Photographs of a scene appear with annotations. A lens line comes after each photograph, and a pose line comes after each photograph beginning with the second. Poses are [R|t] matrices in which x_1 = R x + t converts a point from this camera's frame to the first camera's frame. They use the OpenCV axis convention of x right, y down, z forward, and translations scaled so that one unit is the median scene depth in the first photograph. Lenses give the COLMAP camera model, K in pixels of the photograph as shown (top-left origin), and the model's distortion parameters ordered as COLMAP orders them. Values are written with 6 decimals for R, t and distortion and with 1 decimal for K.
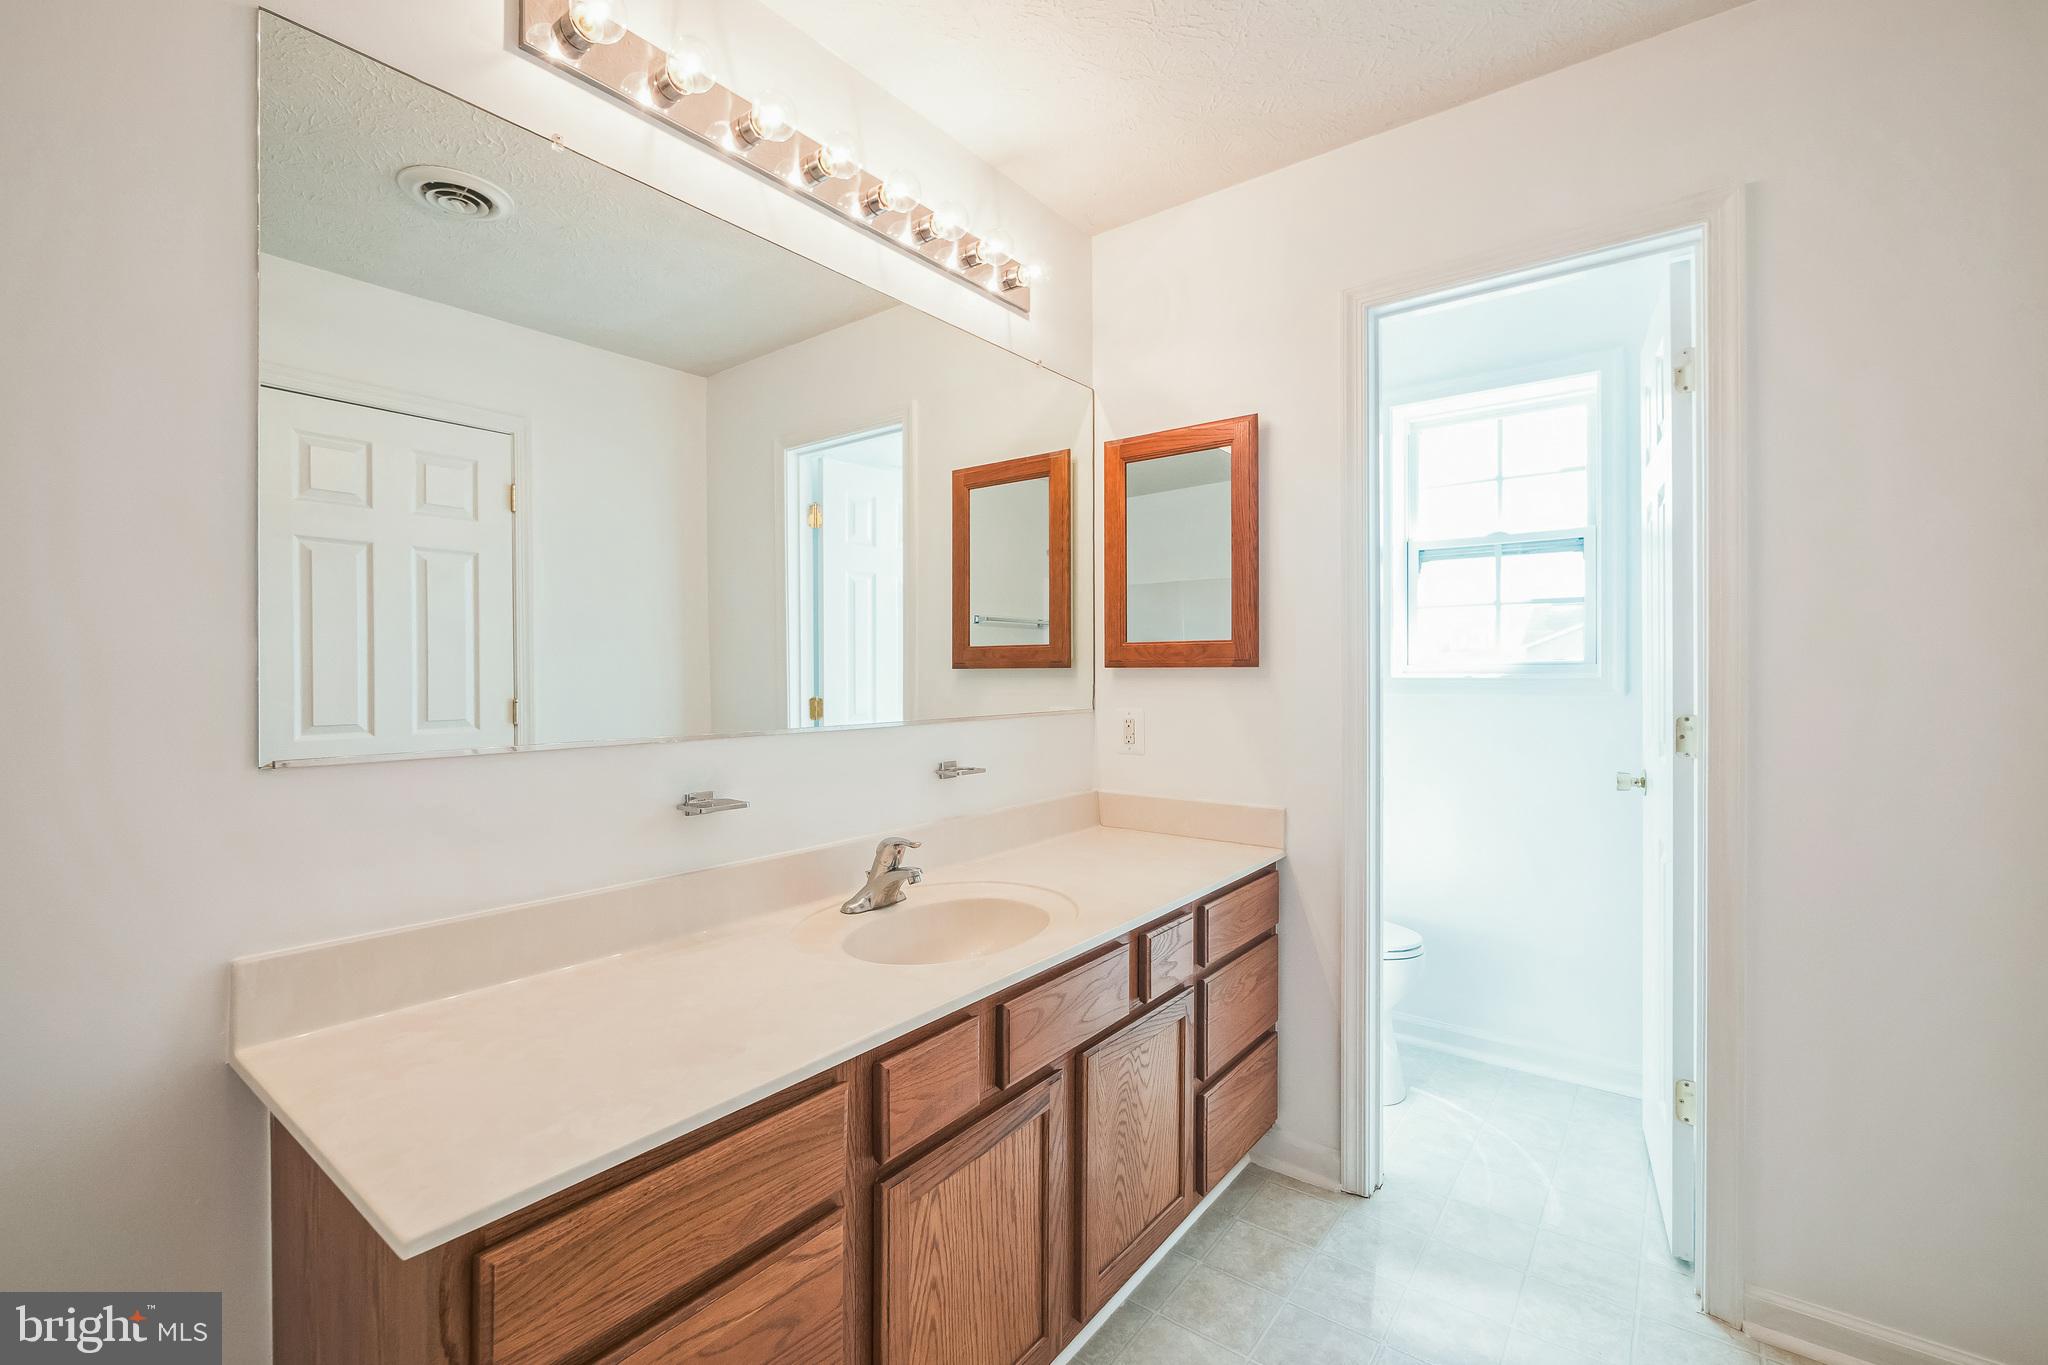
lens RADIAL K [[879.8, 0, 1026.6], [0, 879.8, 674.8], [0, 0, 1]] dist [-0.006590, 0.000756]
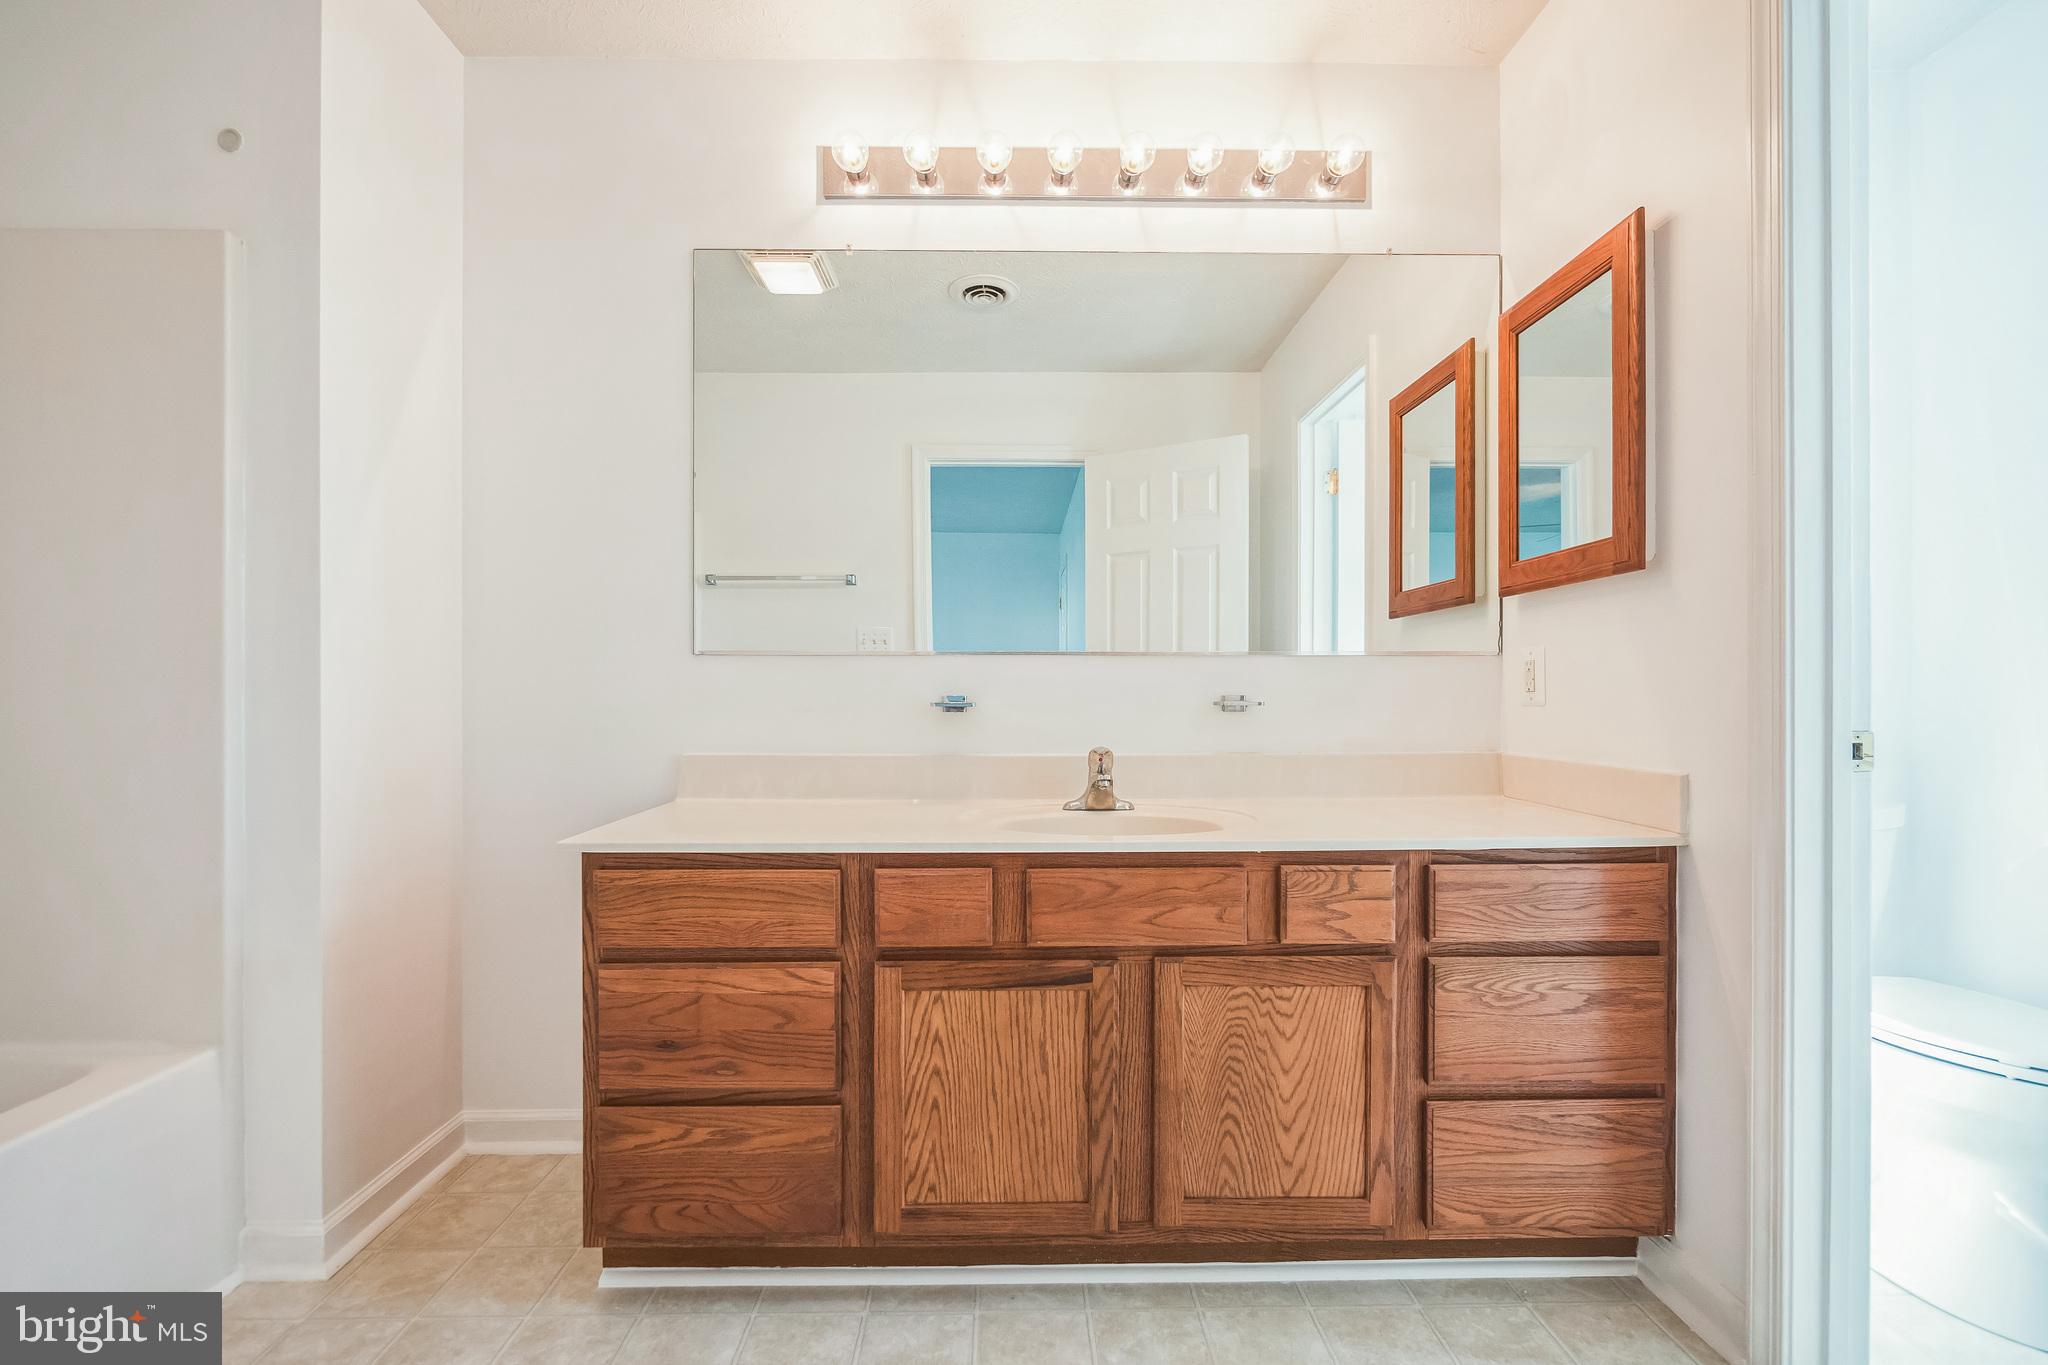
lens RADIAL K [[903.4, 0, 1017.9], [0, 903.4, 694.1], [0, 0, 1]] dist [-0.007724, 0.000279]
pose [[0.622225, -0.000445, -0.782838, 0.726840], [-0.002836, 0.999992, -0.002823, 0.131967], [0.782833, 0.003976, 0.622219, 0.233149]]
